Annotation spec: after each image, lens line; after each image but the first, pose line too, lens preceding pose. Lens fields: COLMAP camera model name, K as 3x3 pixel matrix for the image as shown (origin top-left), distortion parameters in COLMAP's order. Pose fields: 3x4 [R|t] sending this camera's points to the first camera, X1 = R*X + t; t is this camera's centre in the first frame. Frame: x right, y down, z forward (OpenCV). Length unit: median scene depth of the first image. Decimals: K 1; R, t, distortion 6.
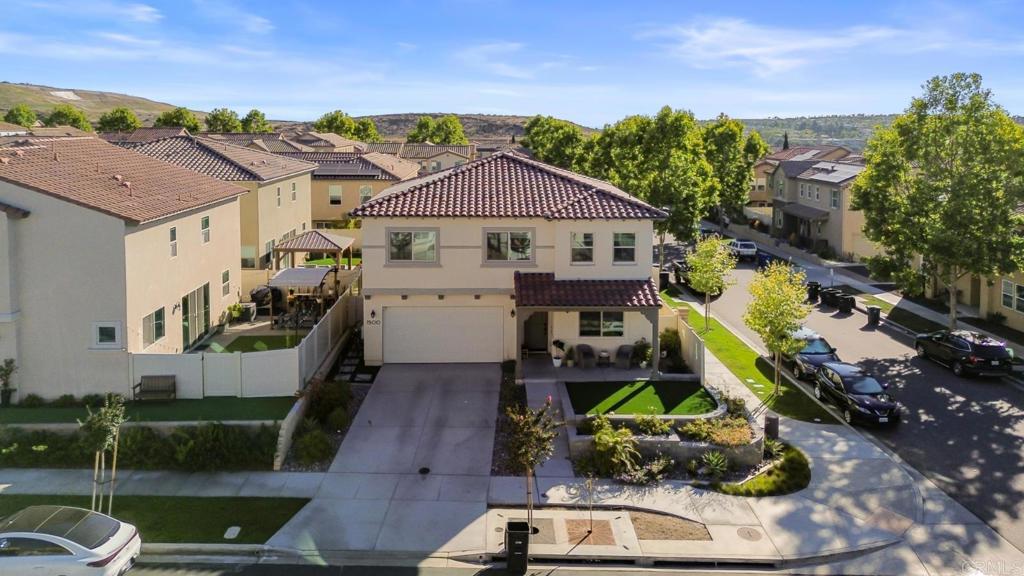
lens RADIAL K [[763.4, 0, 448.6], [0, 763.4, 219.2], [0, 0, 1]] dist [0.041527, -0.006105]
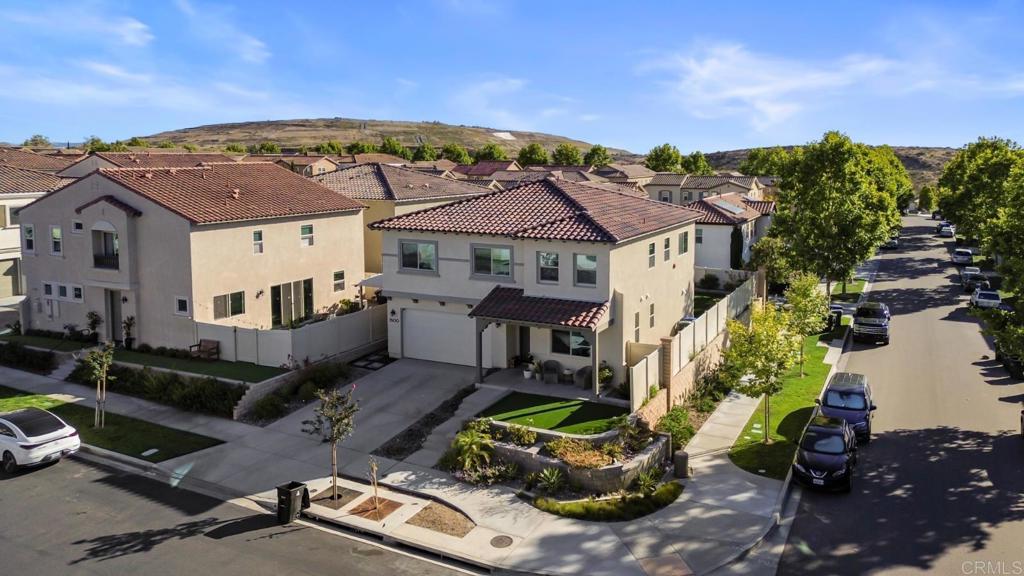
lens RADIAL K [[734.6, 0, 513.2], [0, 734.6, 222.6], [0, 0, 1]] dist [0.041950, -0.001635]
pose [[0.896552, 0.038966, -0.441221, 0.687392], [-0.055516, 0.998153, -0.024656, 0.004394], [0.439446, 0.046600, 0.897060, 0.081331]]
